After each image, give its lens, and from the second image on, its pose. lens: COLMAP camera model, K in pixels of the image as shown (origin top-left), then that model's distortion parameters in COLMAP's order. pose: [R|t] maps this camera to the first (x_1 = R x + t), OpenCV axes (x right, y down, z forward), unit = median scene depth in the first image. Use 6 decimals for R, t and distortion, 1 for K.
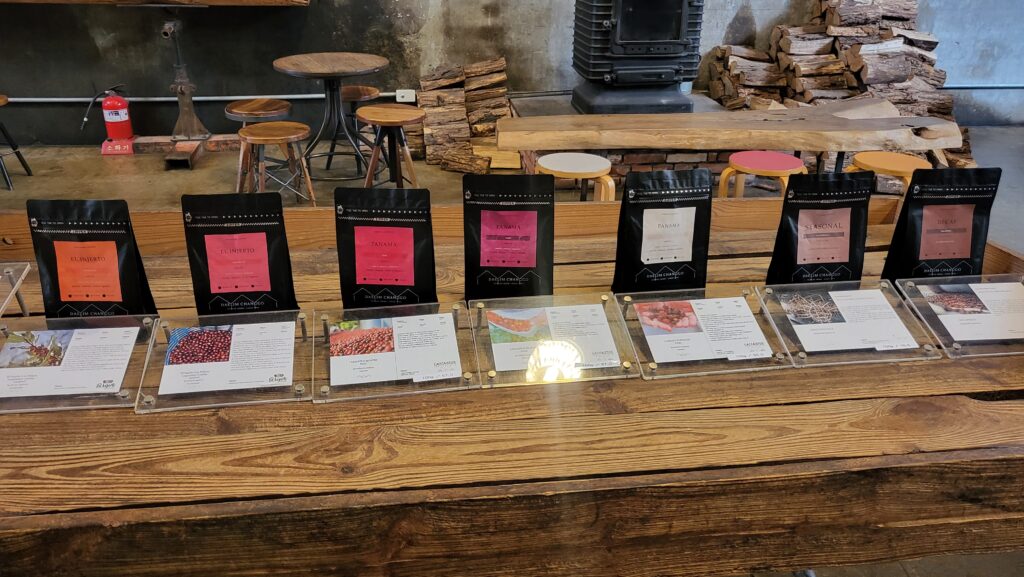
lens RADIAL K [[798.2, 0, 508.2], [0, 798.2, 284.4], [0, 0, 1]] dist [-0.029242, 0.070580]
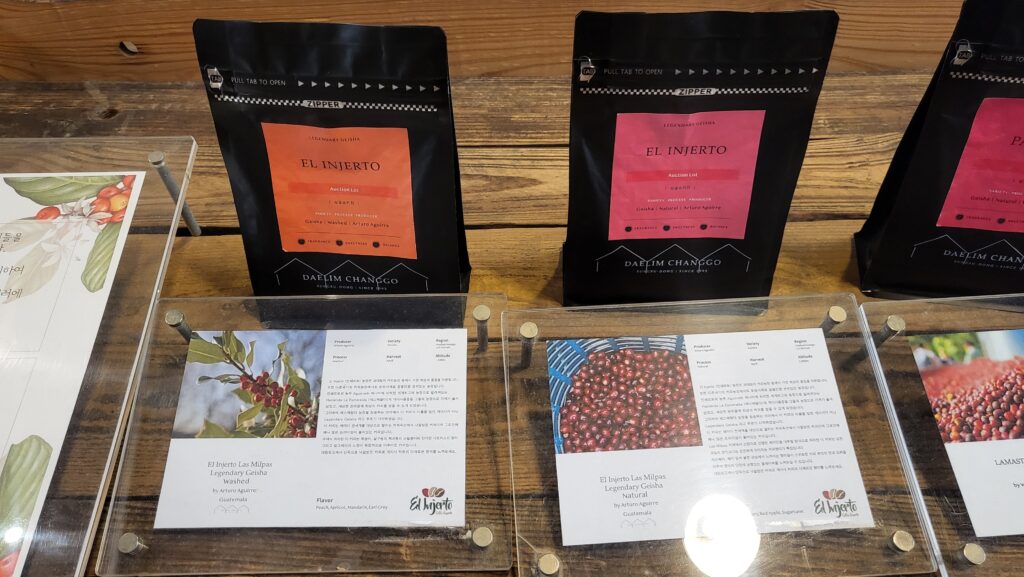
lens RADIAL K [[798.2, 0, 515.4], [0, 798.2, 297.5], [0, 0, 1]] dist [-0.029242, 0.070580]
pose [[0.994142, 0.055038, -0.093019, -0.401121], [-0.021243, 0.943346, 0.331129, -0.109360], [0.105974, -0.327213, 0.938989, 0.603882]]
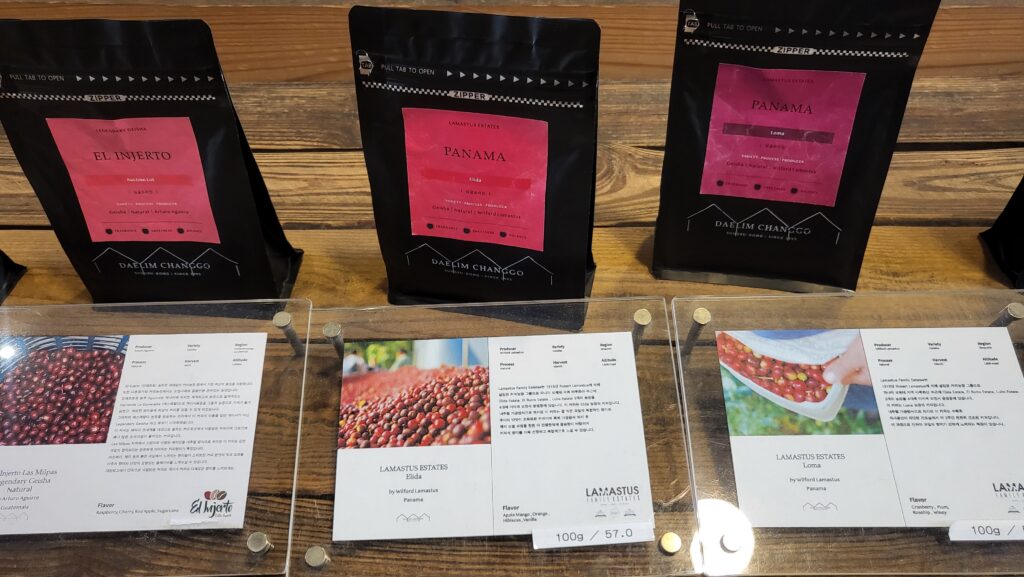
lens RADIAL K [[835.1, 0, 509.9], [0, 835.1, 286.0], [0, 0, 1]] dist [-0.026041, 0.026416]
pose [[0.988577, 0.077343, -0.129359, -0.082847], [-0.033106, 0.948761, 0.314257, -0.126839], [0.147036, -0.306385, 0.940483, 0.618552]]
